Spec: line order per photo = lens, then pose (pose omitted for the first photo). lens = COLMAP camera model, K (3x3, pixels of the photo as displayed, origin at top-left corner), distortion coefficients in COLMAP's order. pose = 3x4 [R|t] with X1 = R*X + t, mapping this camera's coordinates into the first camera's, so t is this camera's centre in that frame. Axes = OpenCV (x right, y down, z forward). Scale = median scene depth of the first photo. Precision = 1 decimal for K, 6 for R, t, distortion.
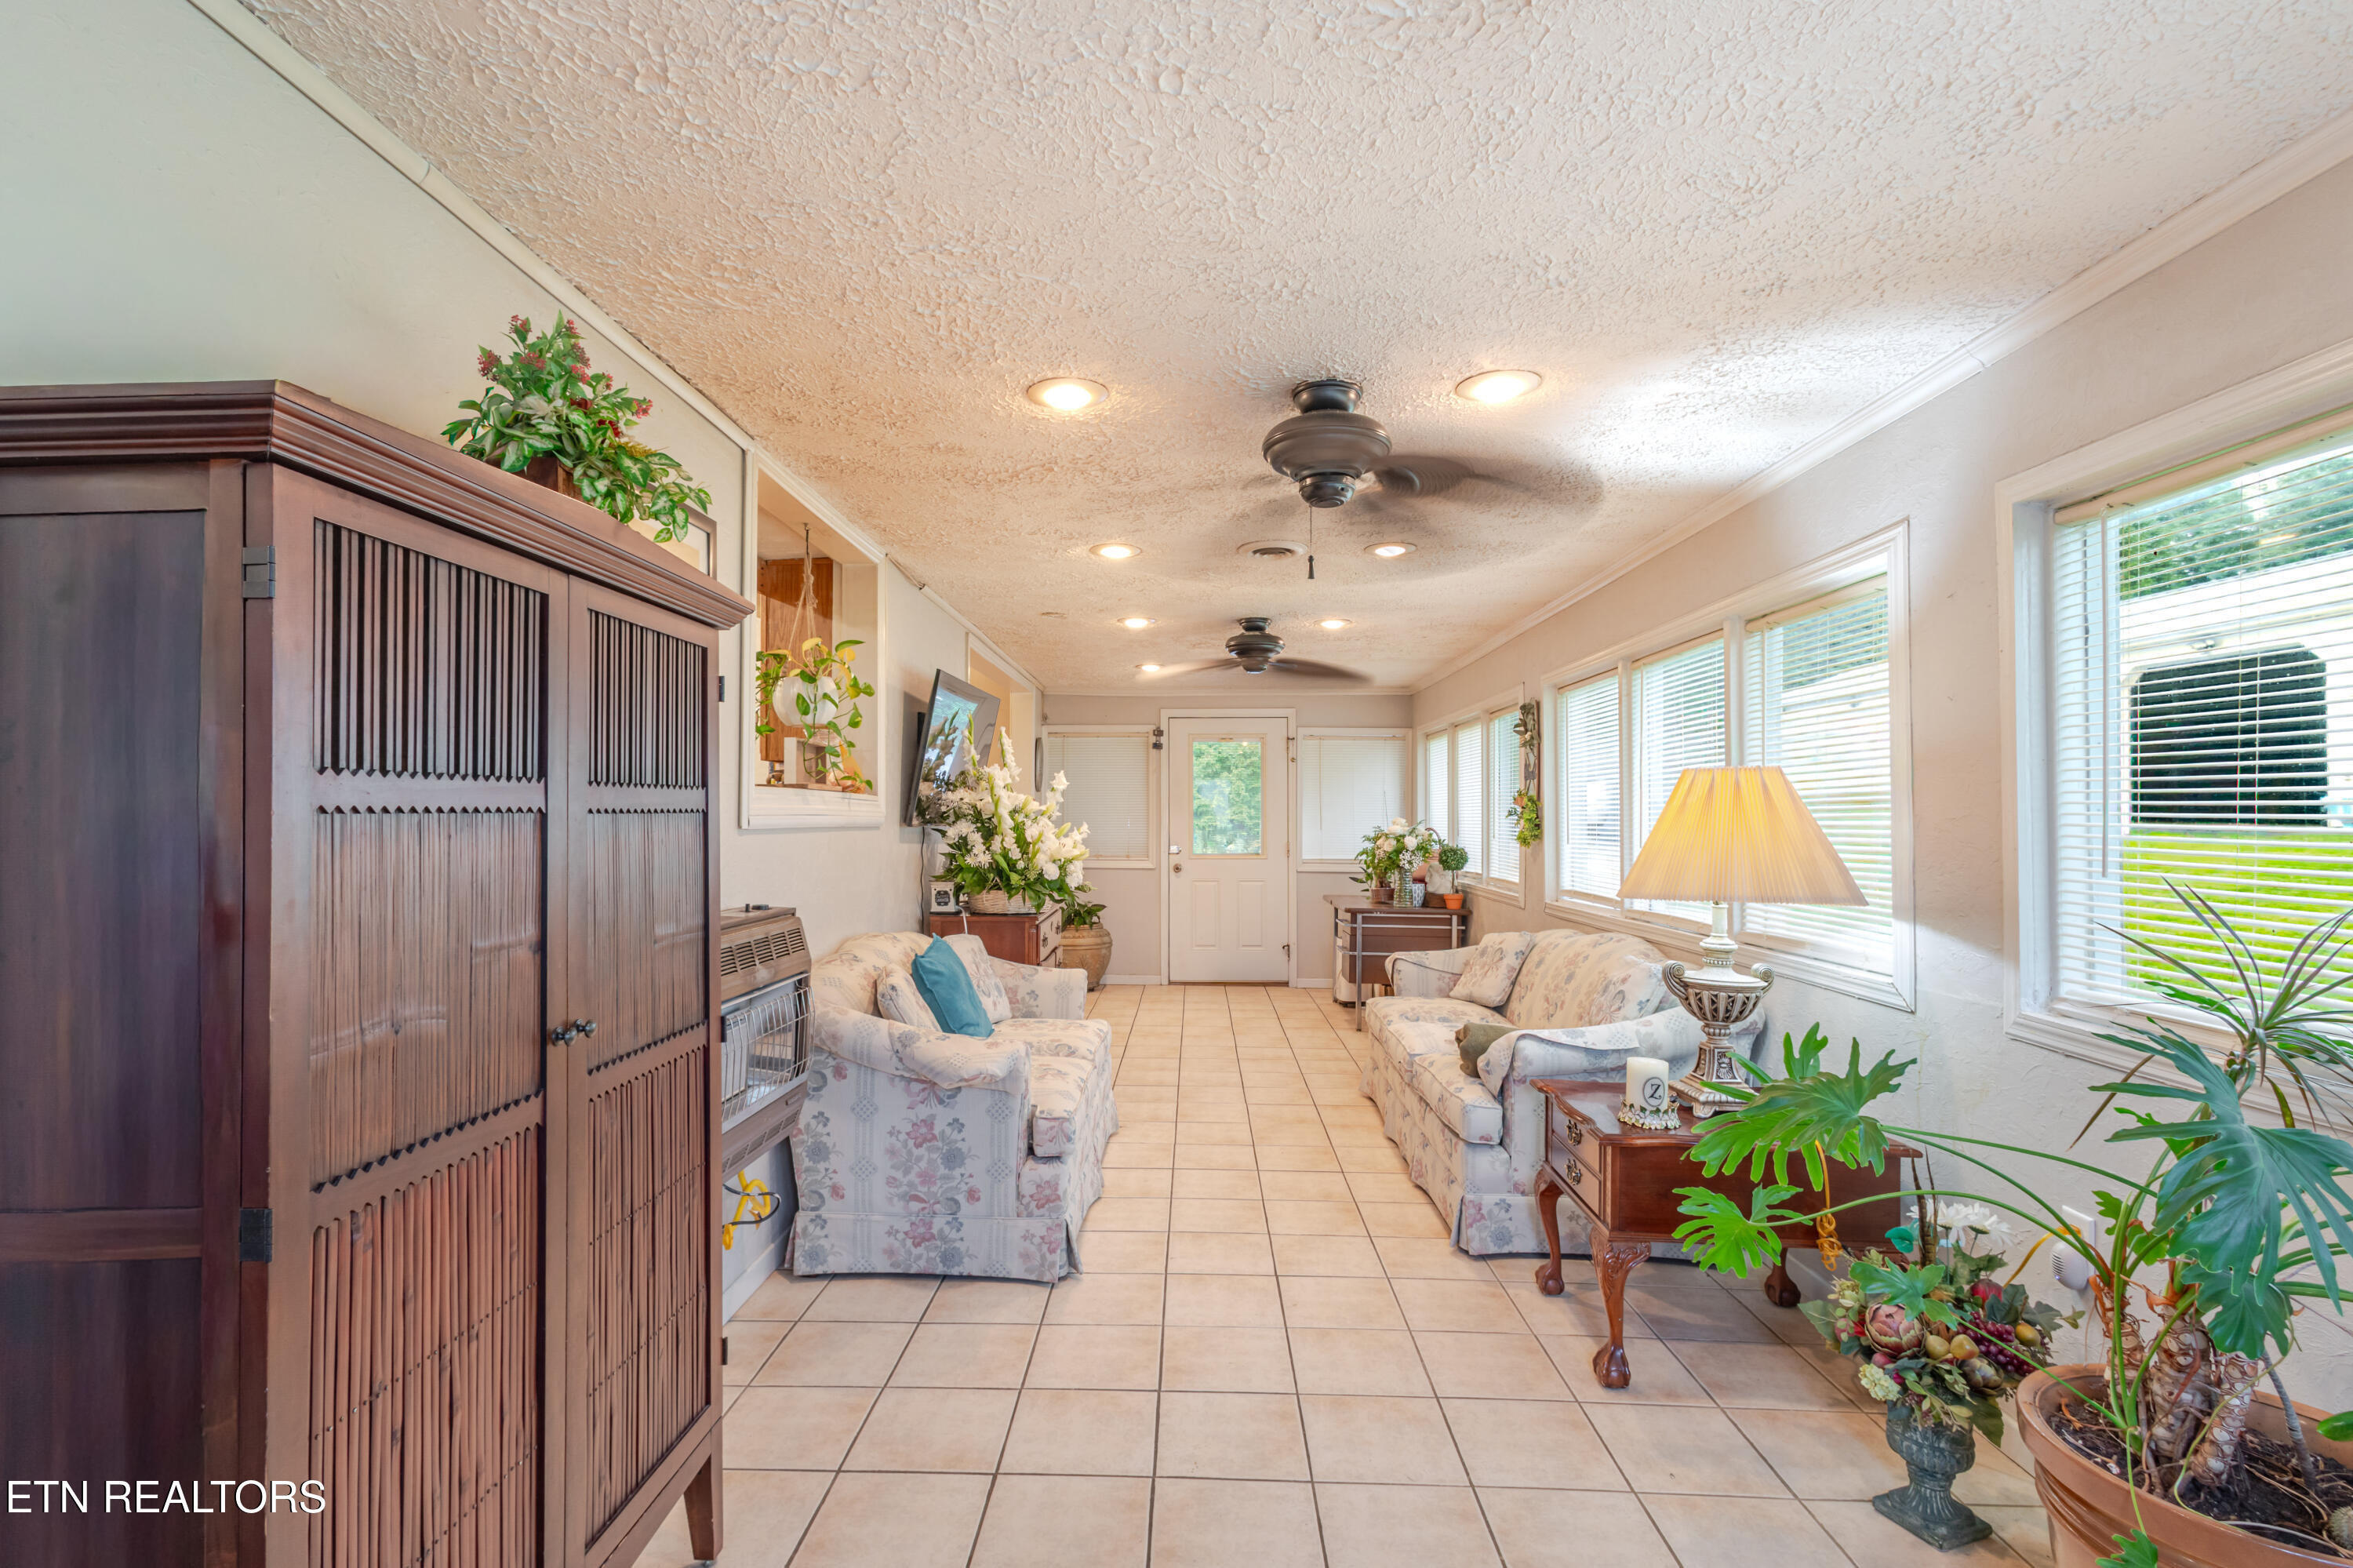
lens RADIAL K [[1067.5, 0, 1172.7], [0, 1067.5, 791.5], [0, 0, 1]] dist [0.013606, -0.001047]
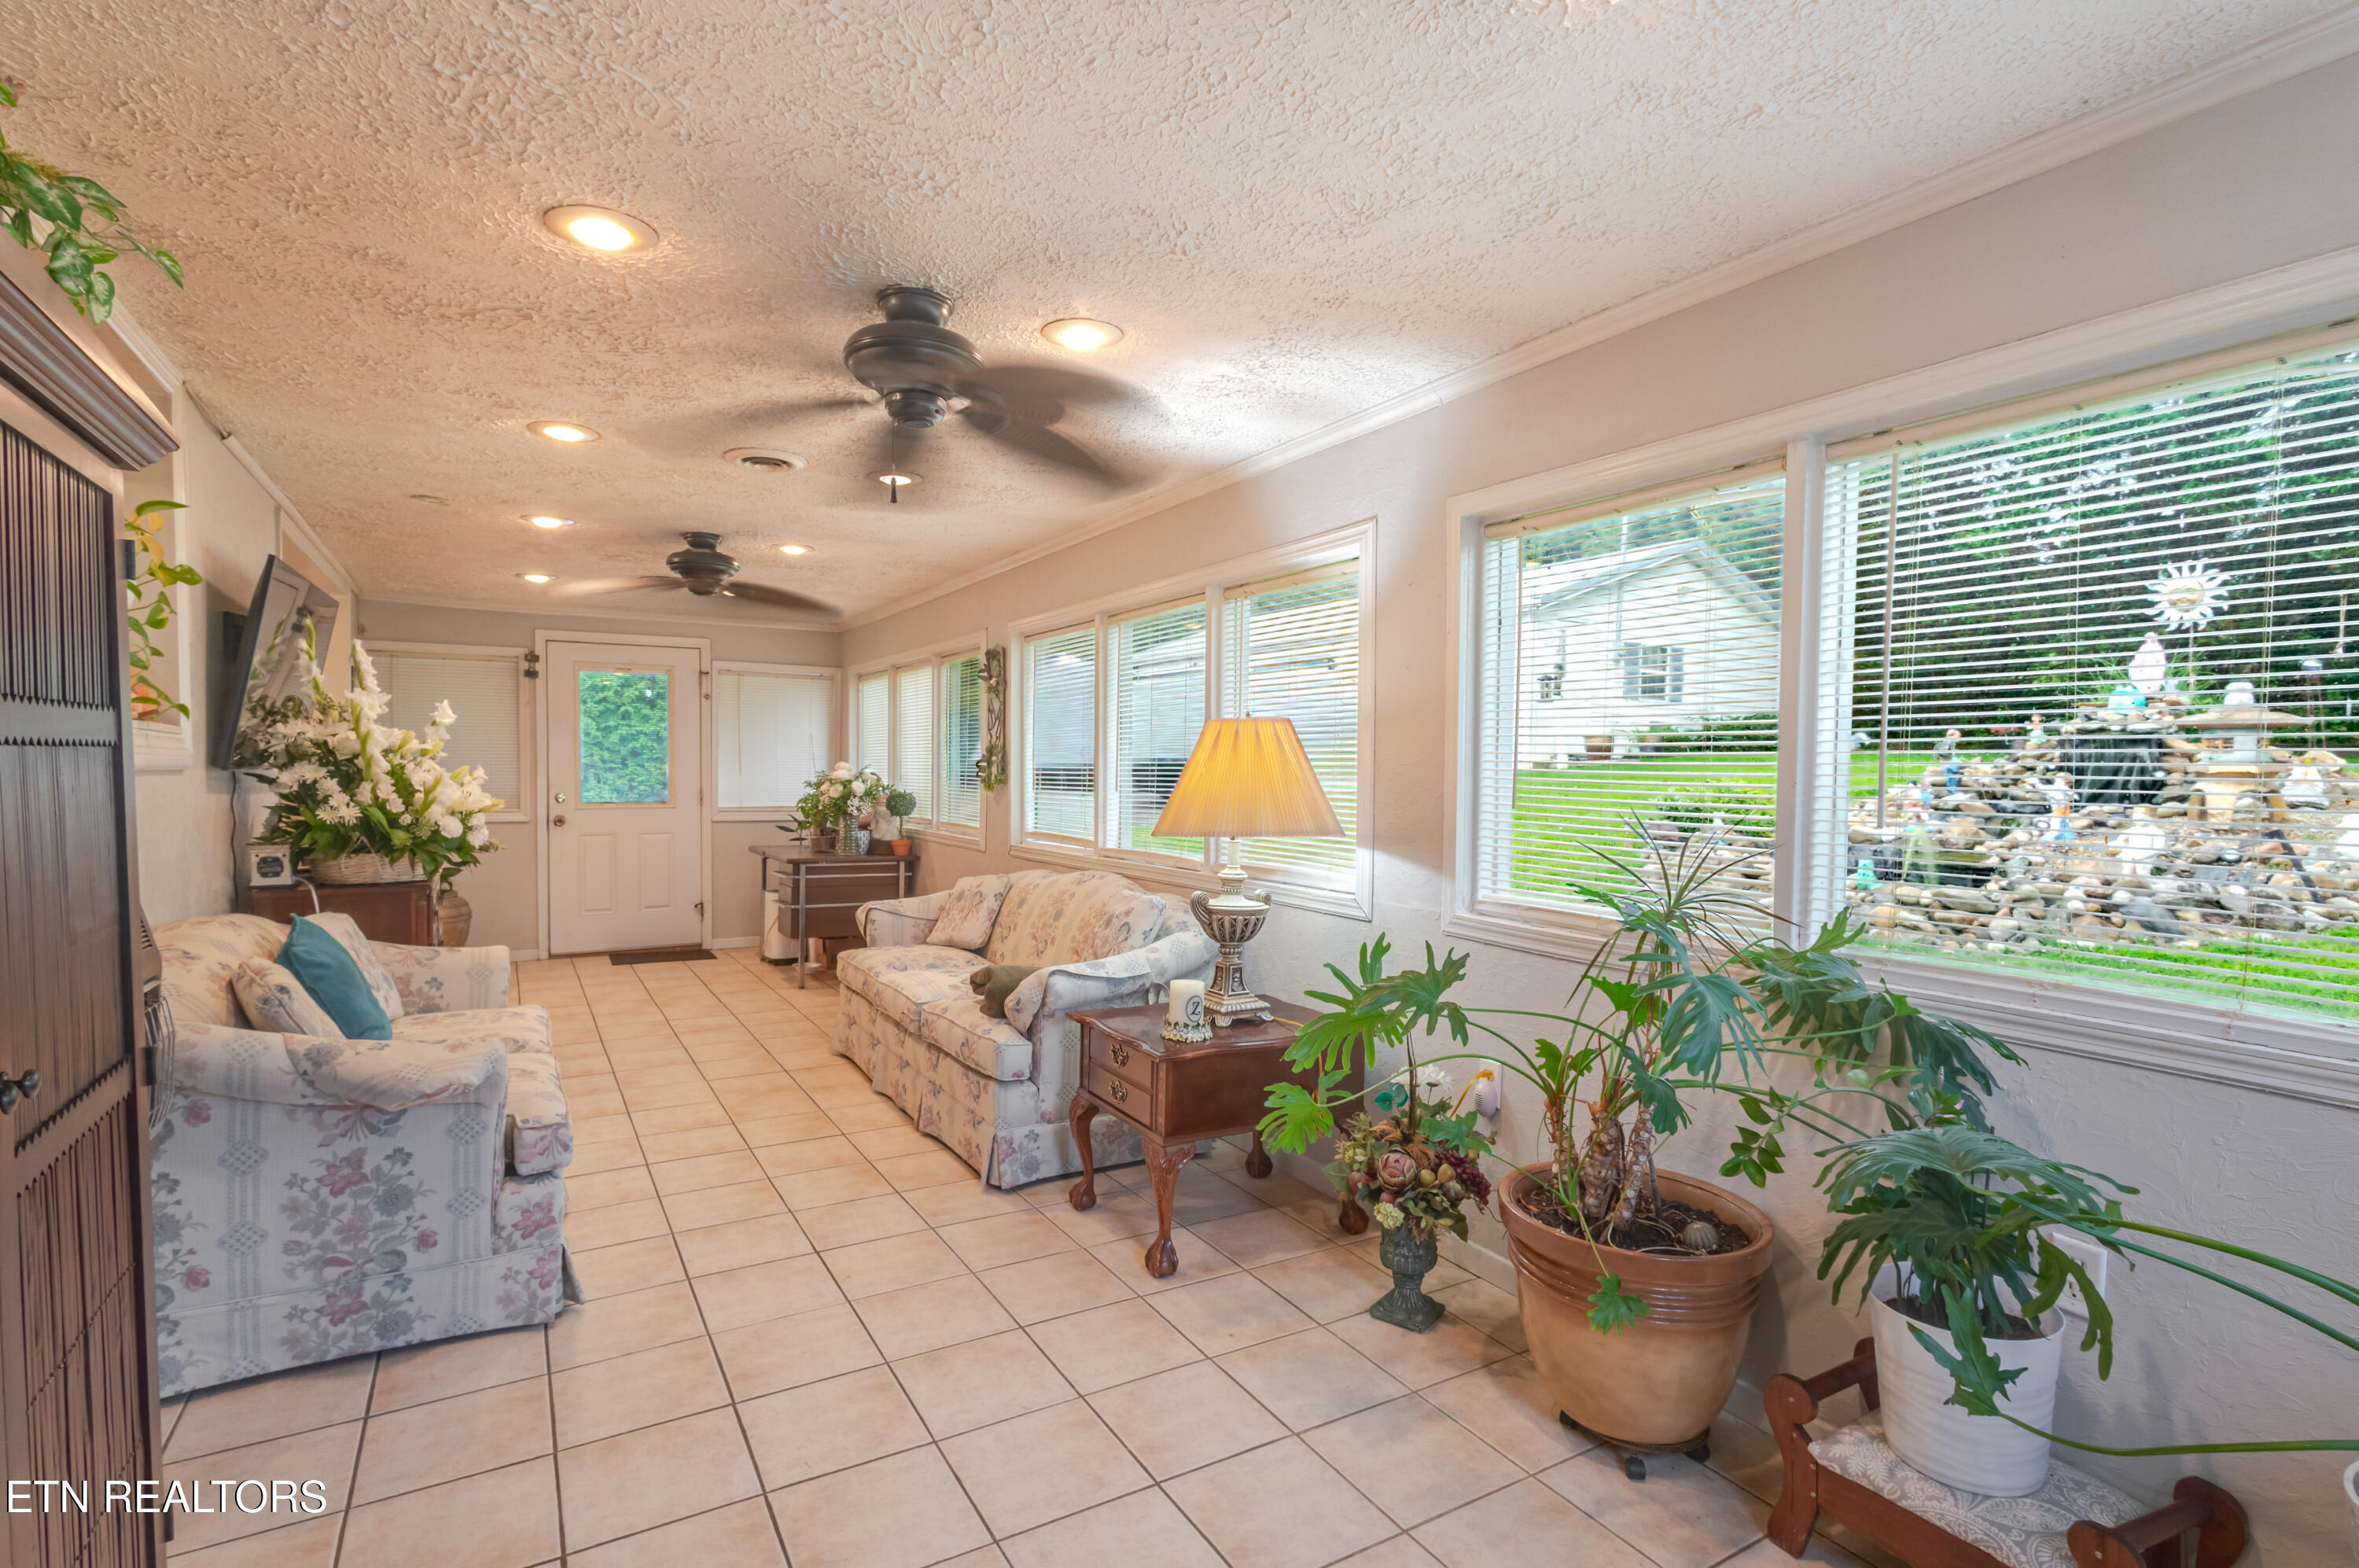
lens RADIAL K [[1096.2, 0, 1172.8], [0, 1096.2, 790.4], [0, 0, 1]] dist [0.011611, -0.000006]
pose [[0.853375, -0.007859, 0.521239, -0.131120], [-0.018075, 0.998839, 0.044653, 0.002557], [-0.520984, -0.047527, 0.852242, 0.041391]]
